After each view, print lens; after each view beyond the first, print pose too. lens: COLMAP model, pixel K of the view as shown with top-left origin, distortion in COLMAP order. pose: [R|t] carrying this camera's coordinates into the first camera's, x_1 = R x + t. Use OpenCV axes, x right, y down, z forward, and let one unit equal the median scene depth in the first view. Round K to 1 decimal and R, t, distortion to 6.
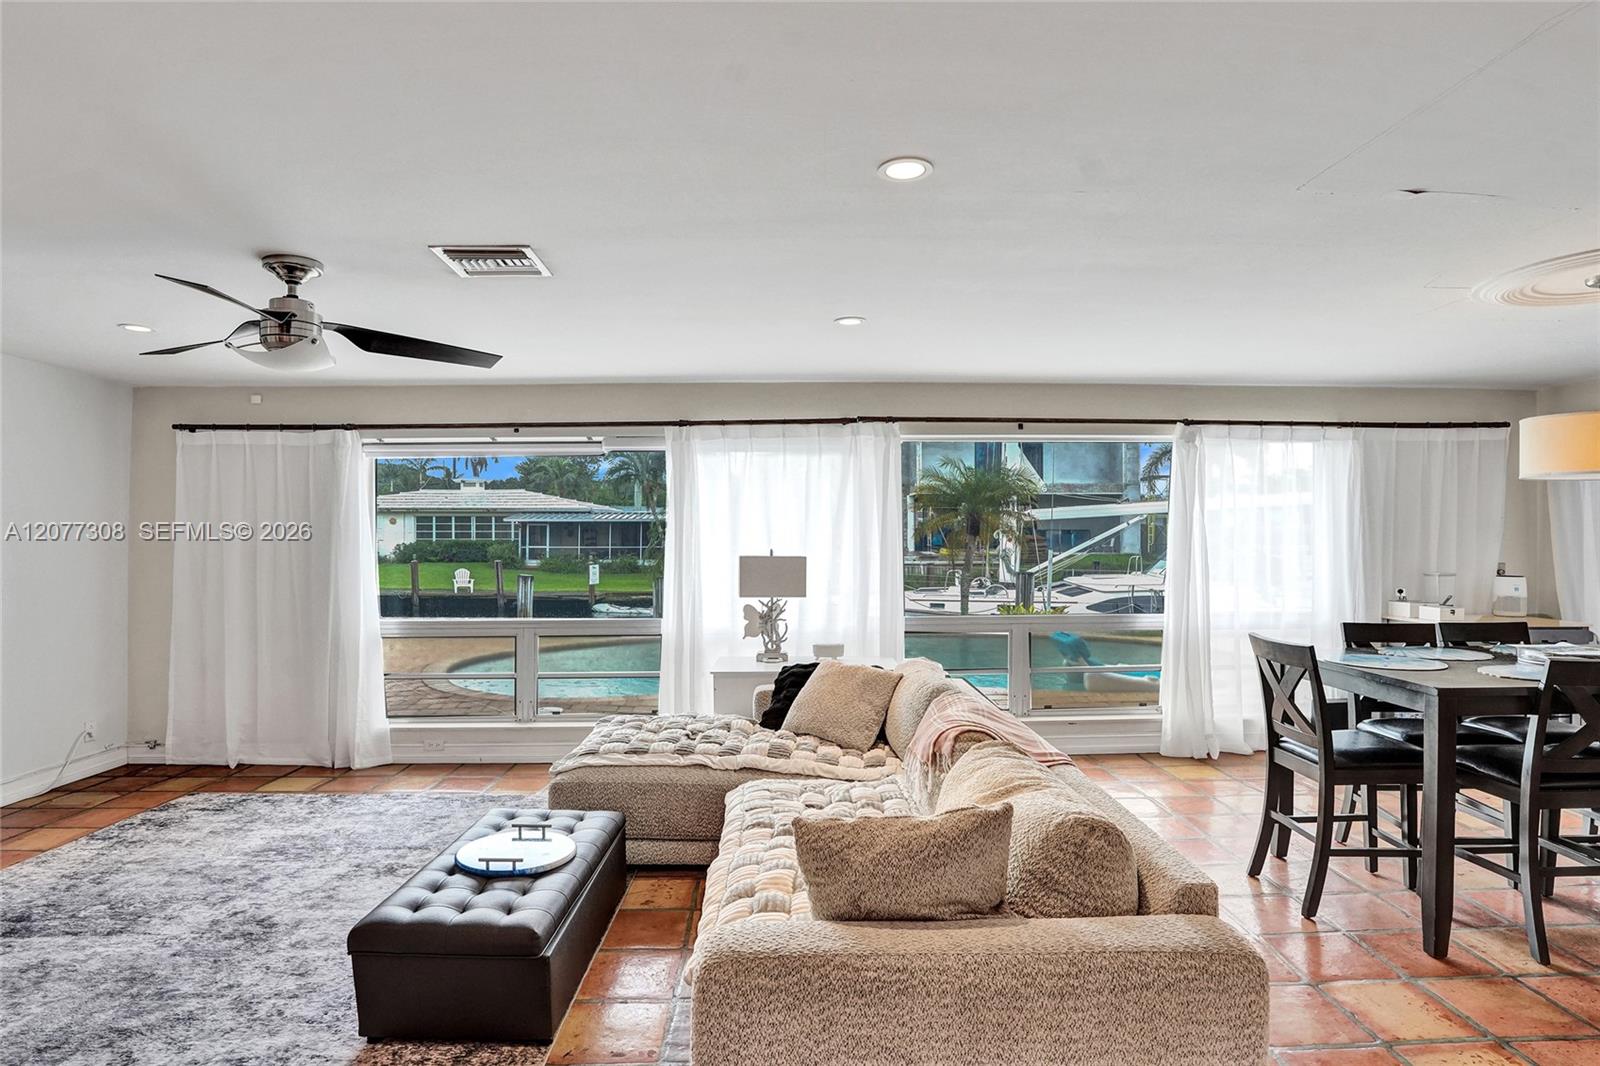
lens RADIAL K [[889.8, 0, 800.0], [0, 889.8, 533.0], [0, 0, 1]] dist [-0.075885, 0.030964]
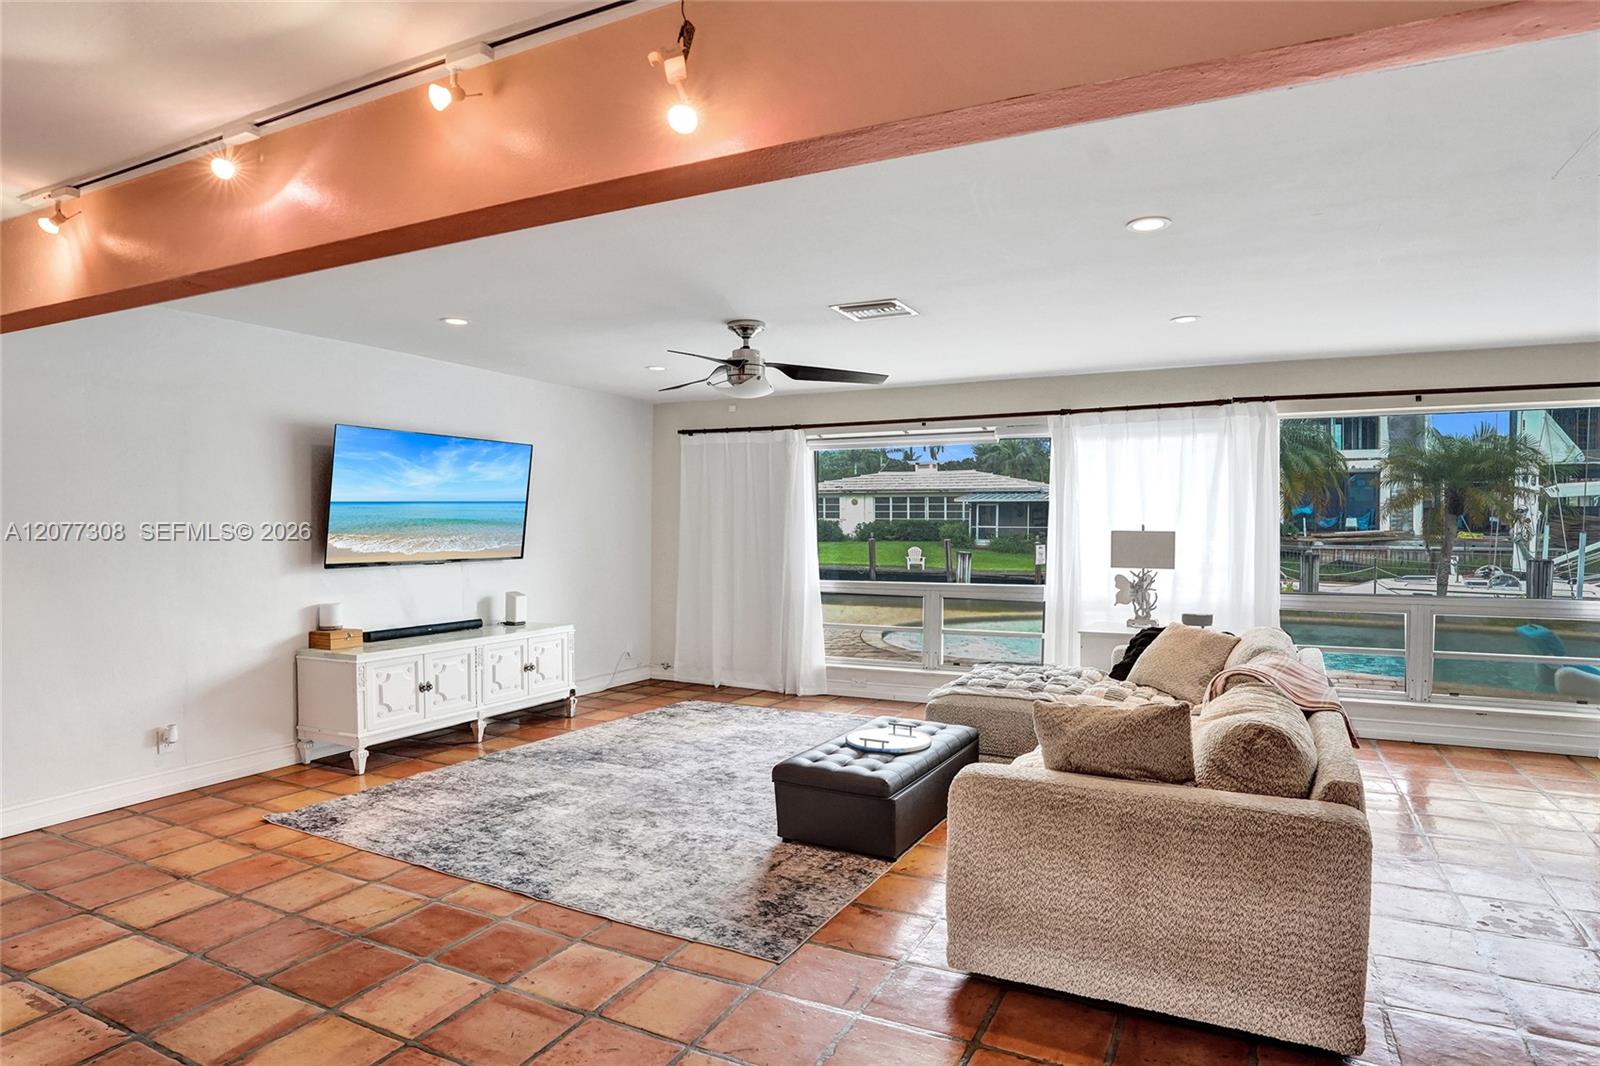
lens RADIAL K [[918.5, 0, 800.0], [0, 918.5, 533.0], [0, 0, 1]] dist [-0.069719, 0.000377]
pose [[0.878185, 0.009046, -0.478235, 0.143512], [0.001217, 0.999776, 0.021146, 0.004935], [0.478319, -0.019152, 0.877977, -0.194541]]
